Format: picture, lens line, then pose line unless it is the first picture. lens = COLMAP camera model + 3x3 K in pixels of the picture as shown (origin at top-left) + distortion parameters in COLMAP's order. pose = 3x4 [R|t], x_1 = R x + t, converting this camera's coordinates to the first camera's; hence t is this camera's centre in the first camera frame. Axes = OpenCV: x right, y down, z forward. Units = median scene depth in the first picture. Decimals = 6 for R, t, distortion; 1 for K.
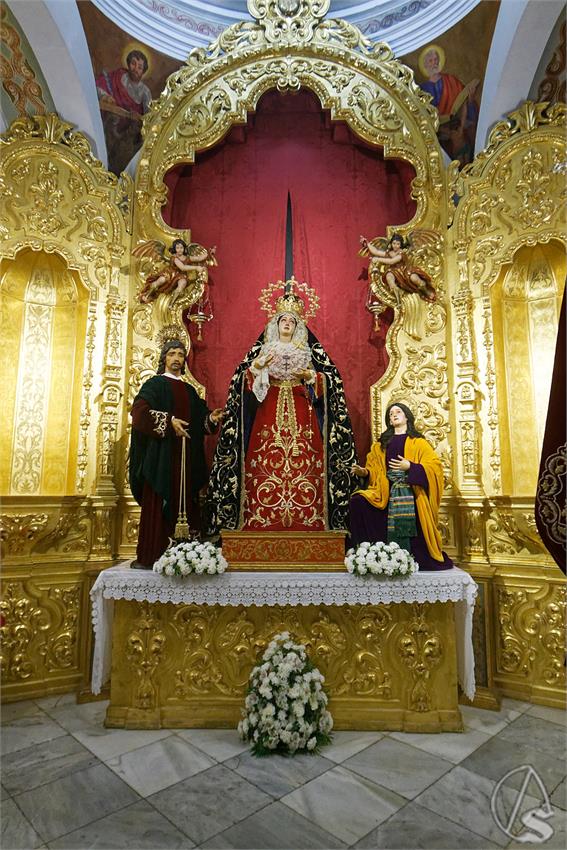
lens RADIAL K [[504.6, 0, 289.2], [0, 504.6, 421.3], [0, 0, 1]] dist [-0.001071, 0.000720]
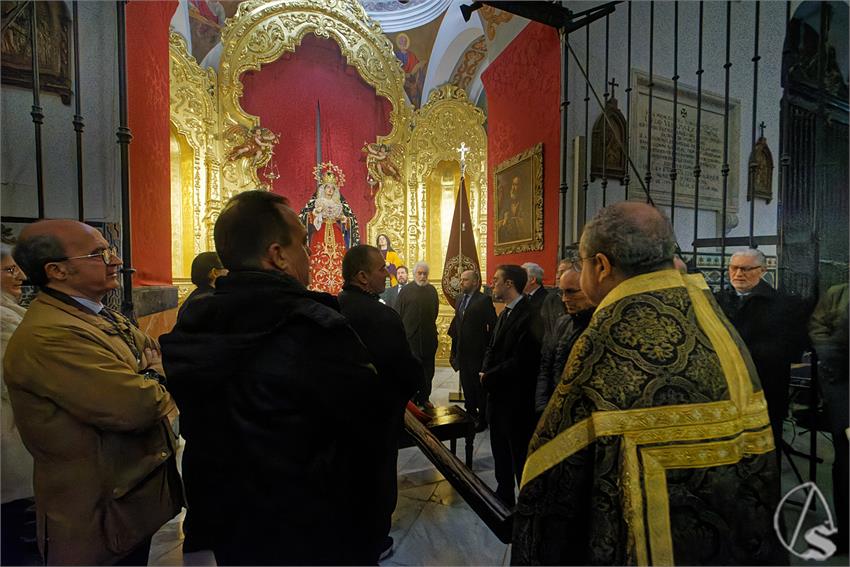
lens RADIAL K [[366.5, 0, 426.6], [0, 366.5, 294.5], [0, 0, 1]] dist [0.000108, -0.004729]
pose [[0.907164, -0.012568, 0.420589, -0.227153], [-0.058985, 0.985886, 0.156684, -0.034220], [-0.416621, -0.166947, 0.893619, -0.401349]]
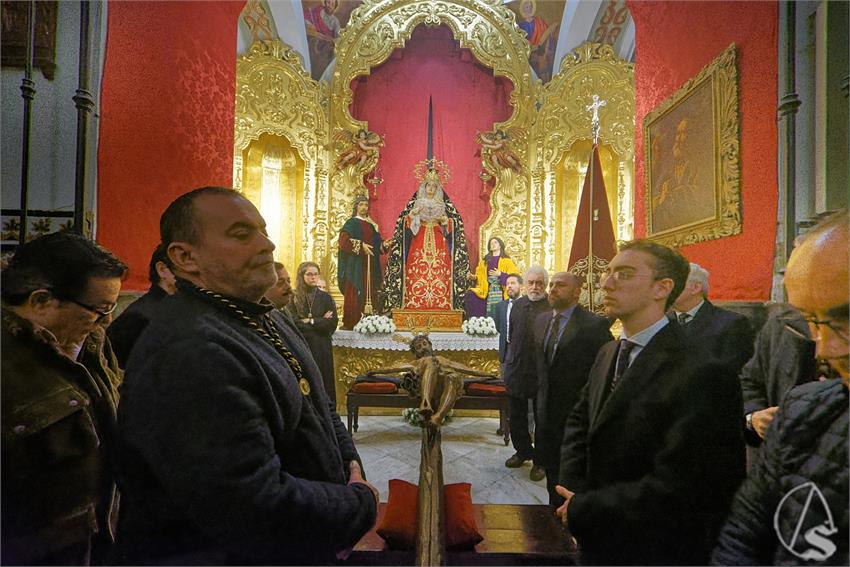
lens RADIAL K [[366.5, 0, 426.6], [0, 366.5, 294.5], [0, 0, 1]] dist [0.000108, -0.004729]
pose [[0.999515, 0.015478, 0.027027, -0.039552], [-0.018777, 0.991799, 0.126423, 0.002624], [-0.024848, -0.126869, 0.991608, -0.203473]]
